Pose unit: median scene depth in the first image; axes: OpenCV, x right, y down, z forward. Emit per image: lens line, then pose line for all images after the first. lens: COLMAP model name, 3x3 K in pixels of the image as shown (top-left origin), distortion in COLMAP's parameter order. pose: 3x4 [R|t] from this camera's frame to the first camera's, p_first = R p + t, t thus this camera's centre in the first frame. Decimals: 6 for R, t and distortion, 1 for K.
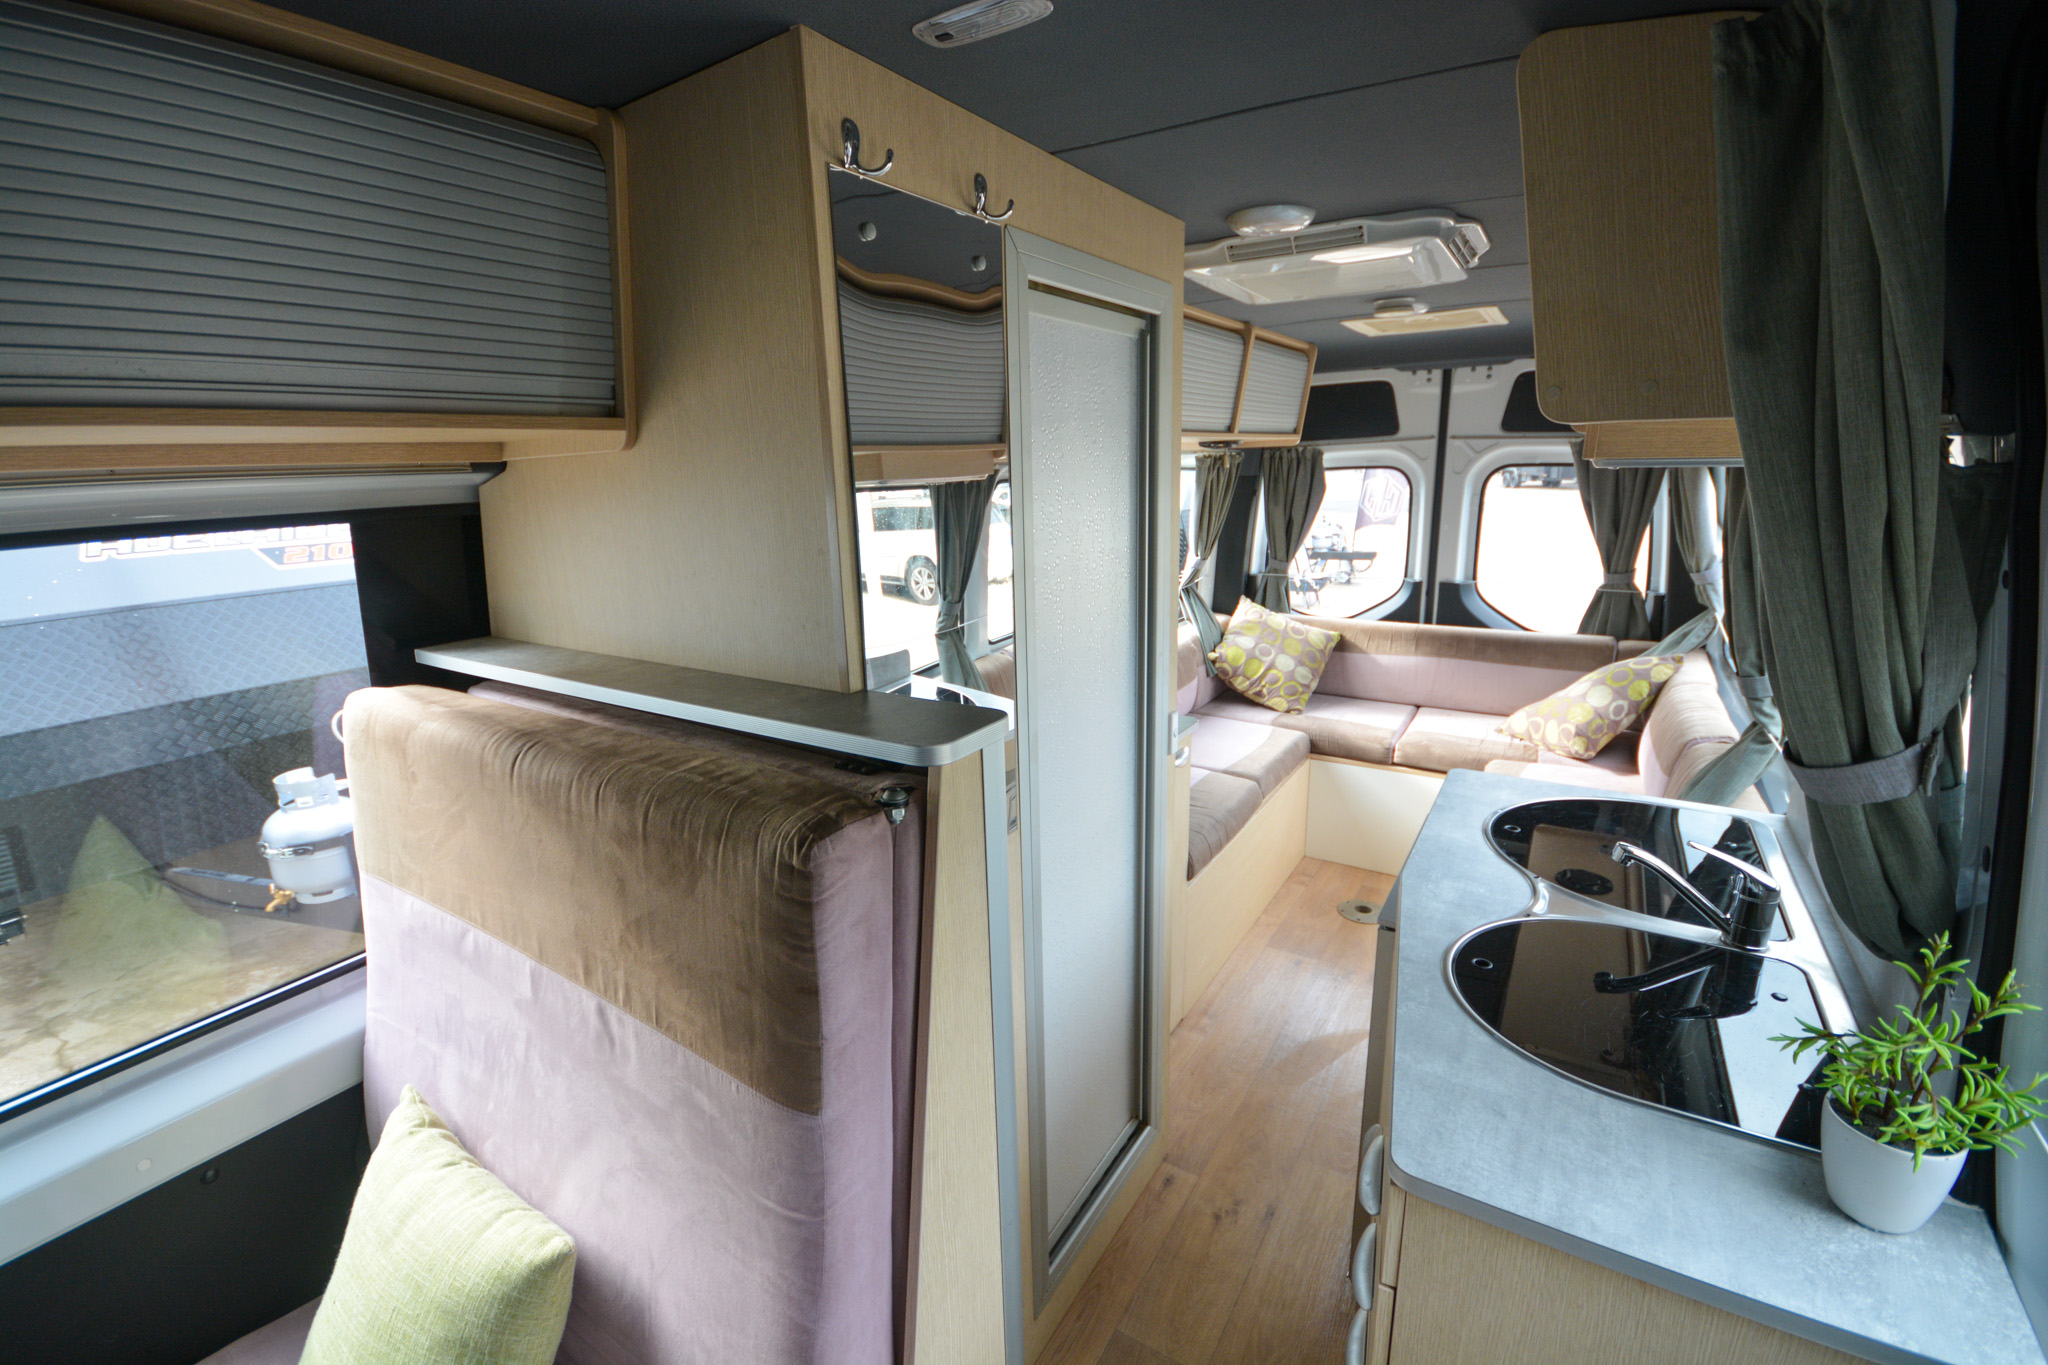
lens RADIAL K [[895.6, 0, 1017.1], [0, 895.6, 687.0], [0, 0, 1]] dist [0.006493, -0.010281]
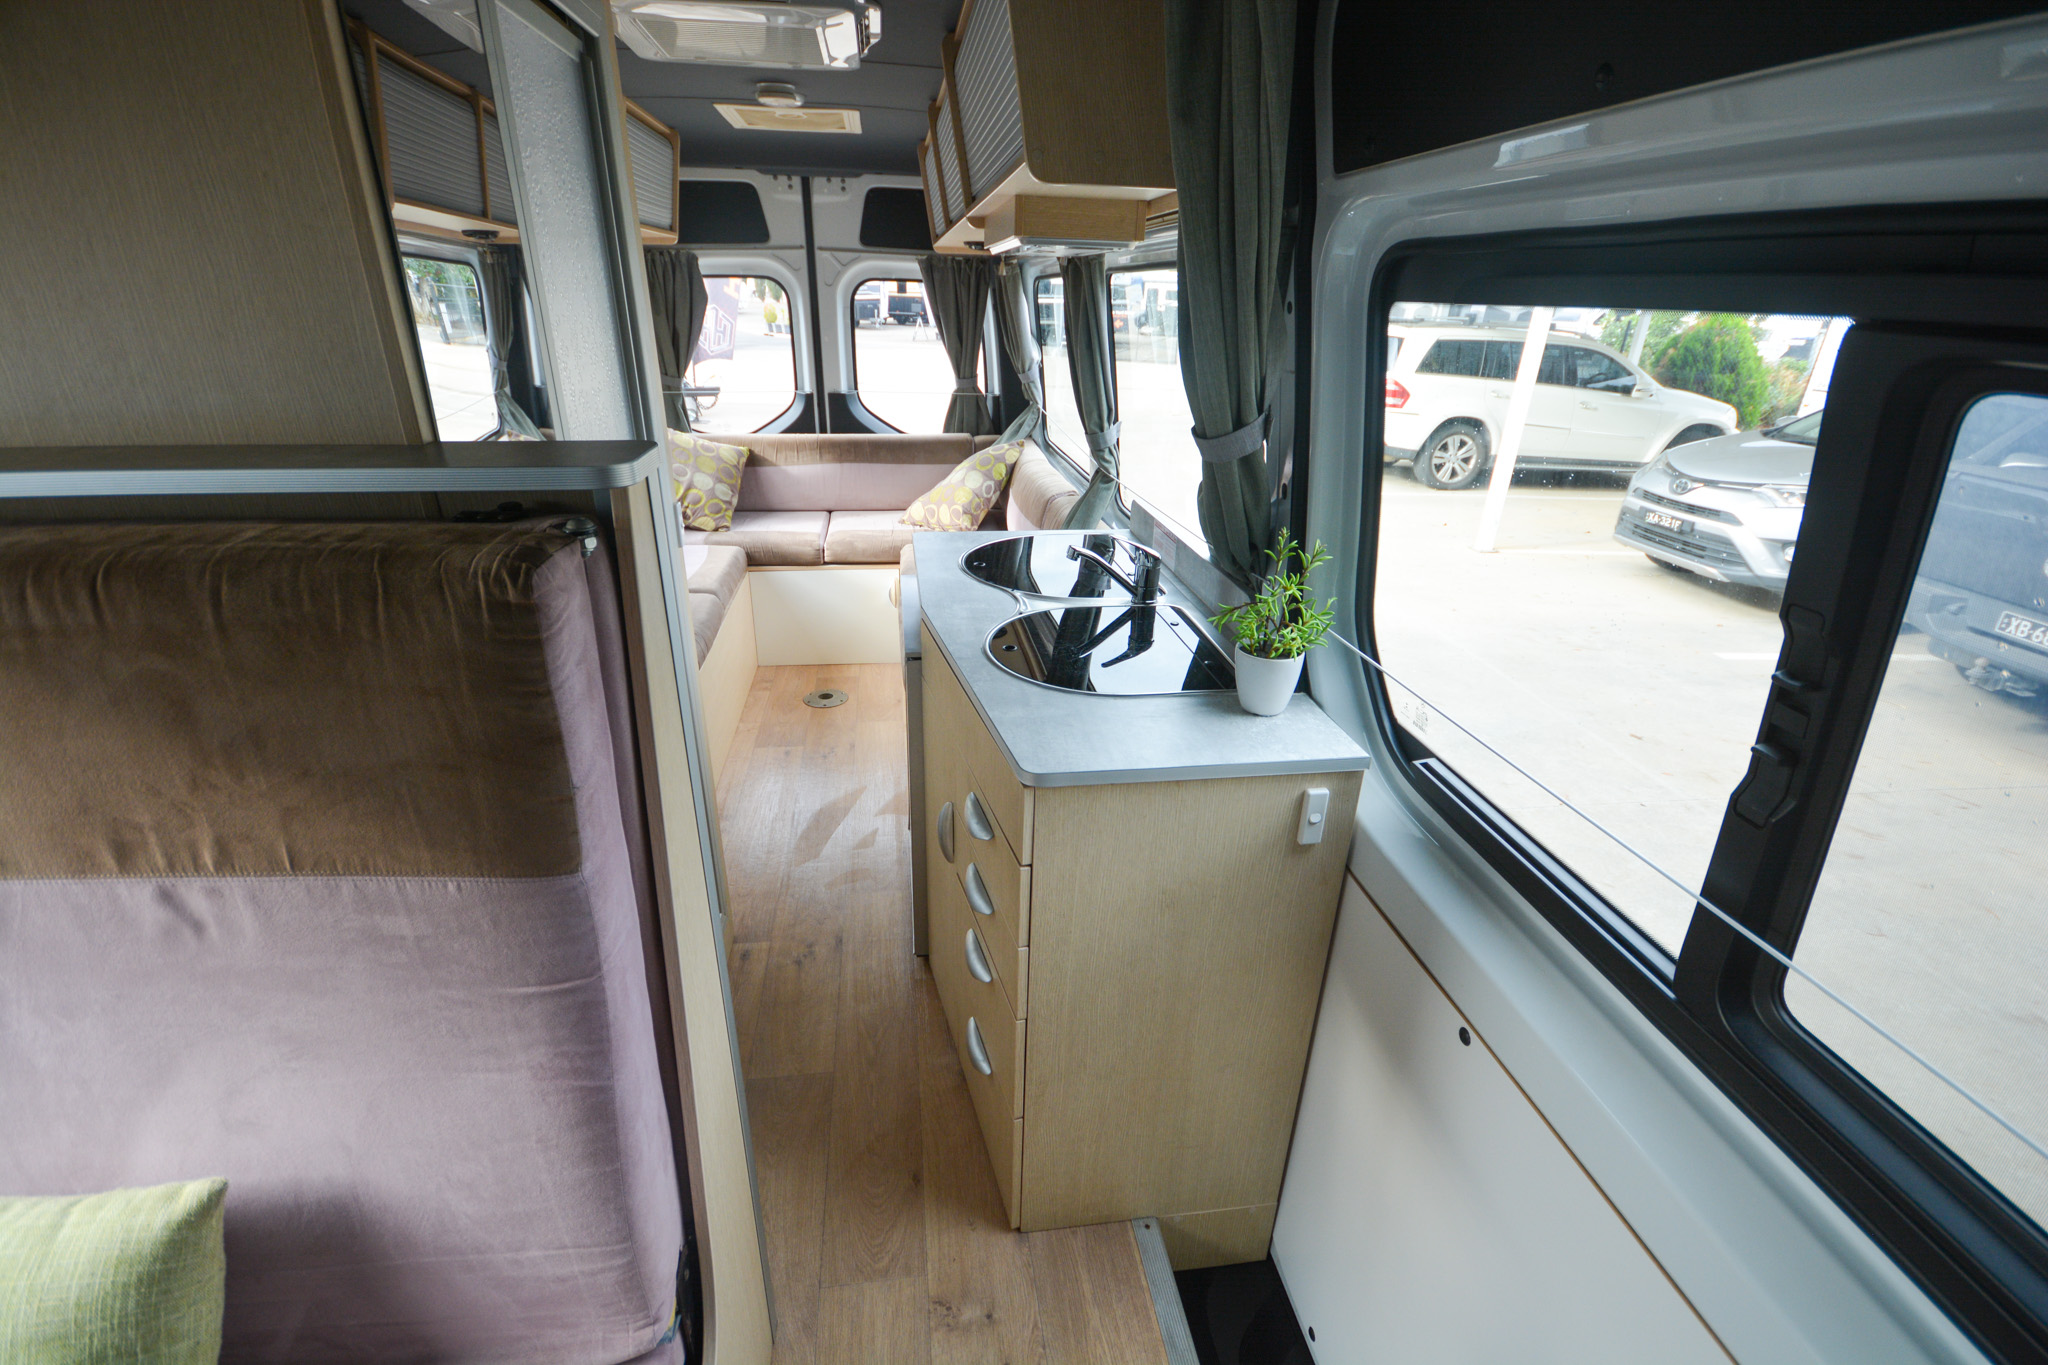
lens RADIAL K [[895.6, 0, 1017.1], [0, 895.6, 687.0], [0, 0, 1]] dist [0.006493, -0.010281]
pose [[0.763920, -0.223286, 0.605450, -0.097814], [0.121404, 0.971205, 0.204993, 0.037392], [-0.633788, -0.083094, 0.769031, -0.000311]]
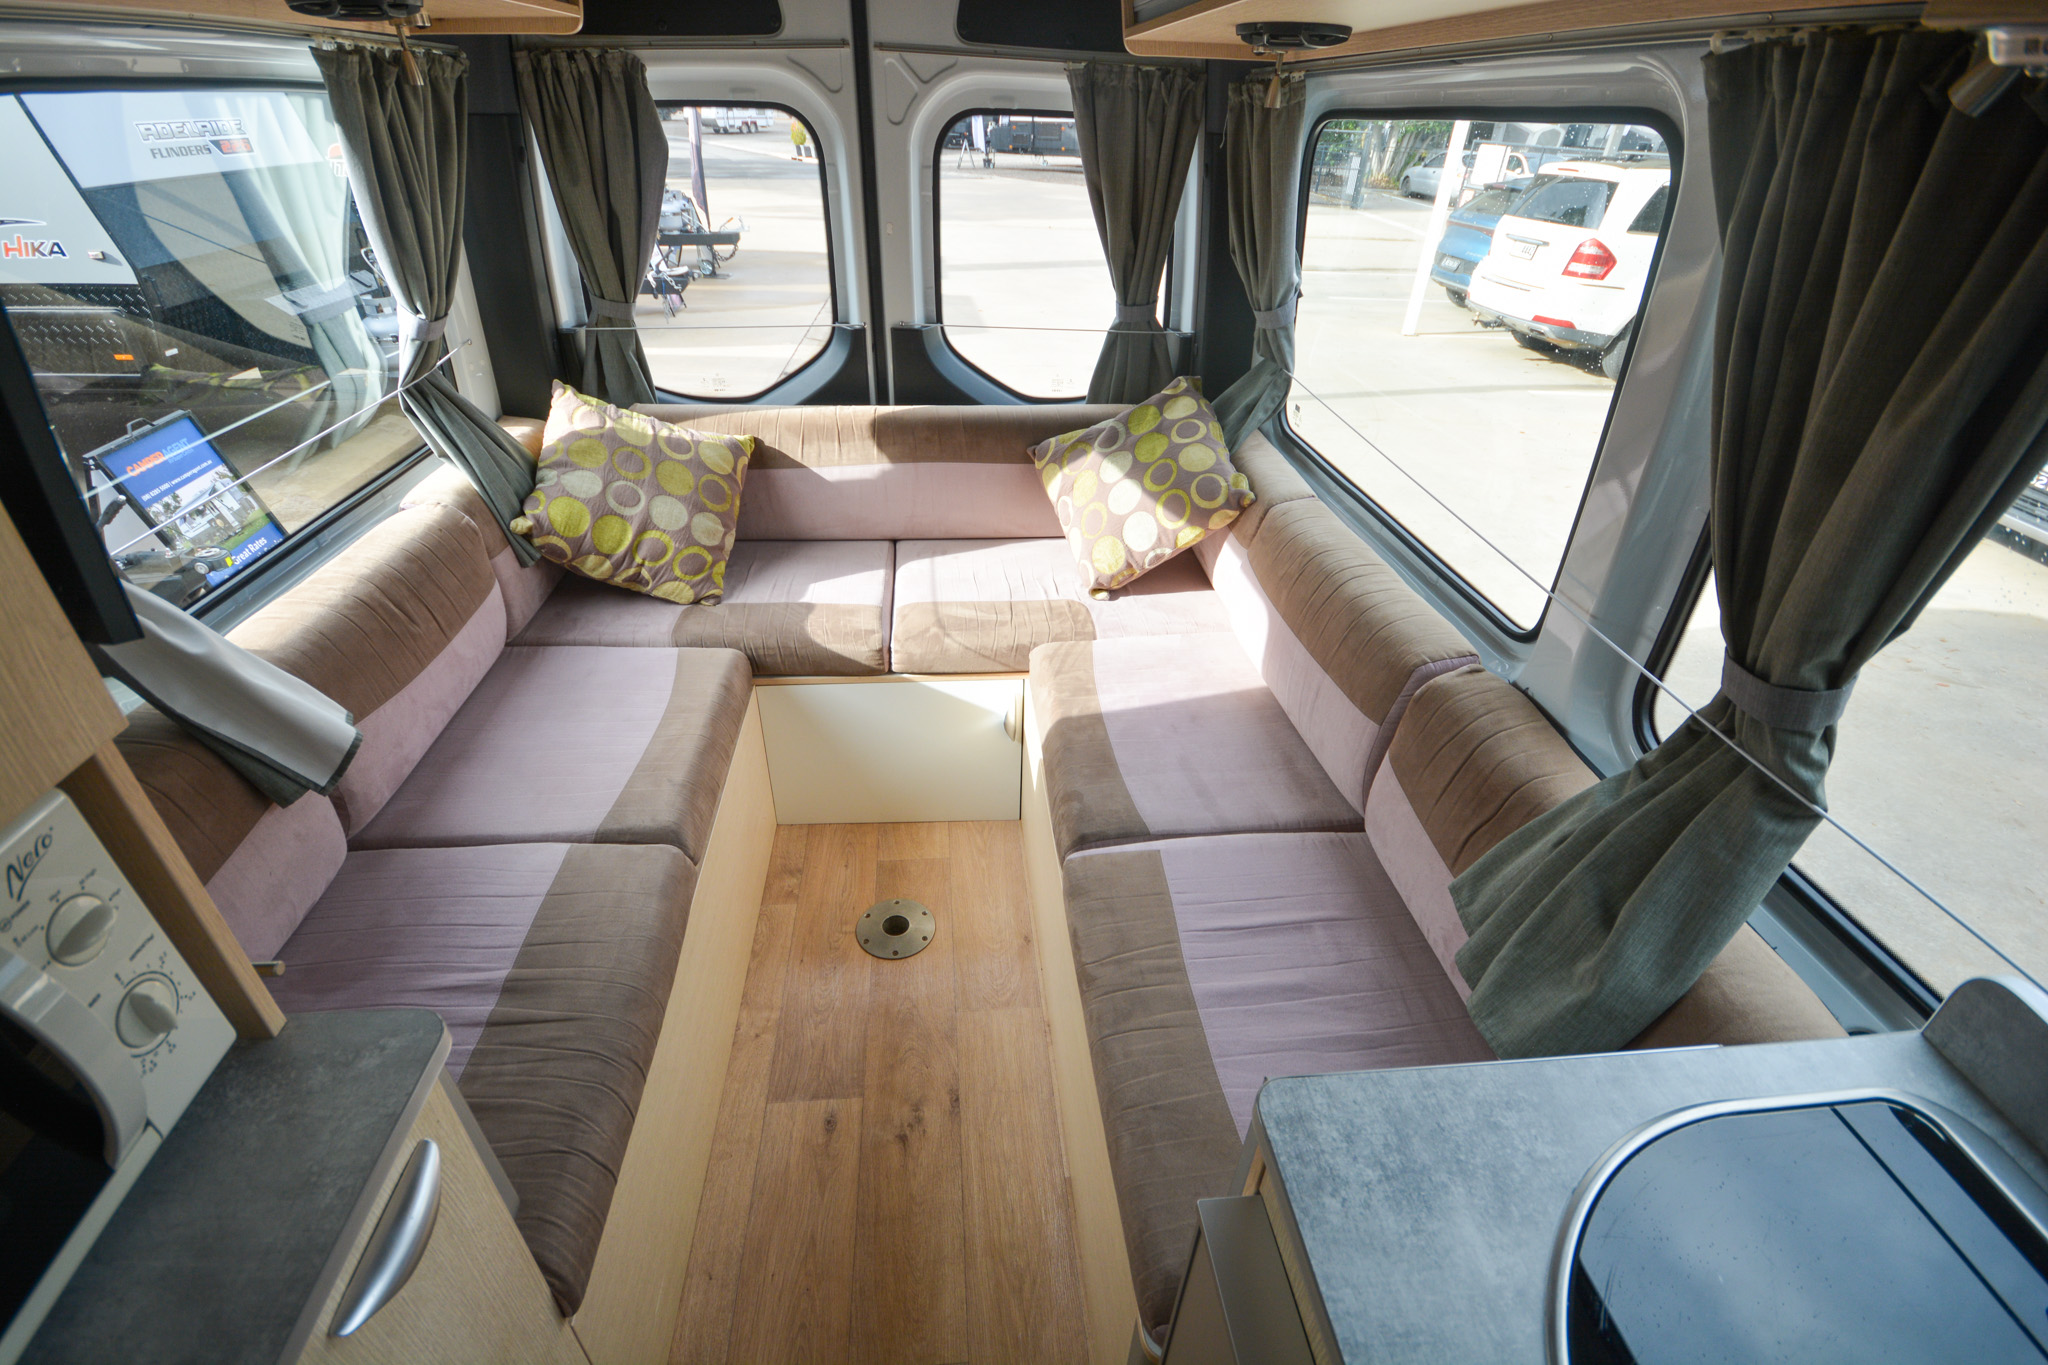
lens RADIAL K [[897.9, 0, 1014.8], [0, 897.9, 686.9], [0, 0, 1]] dist [-0.004090, -0.000091]
pose [[0.793531, -0.294391, 0.532581, 0.163914], [0.107841, 0.929372, 0.353042, -0.111105], [-0.598898, -0.222716, 0.769233, 0.492418]]
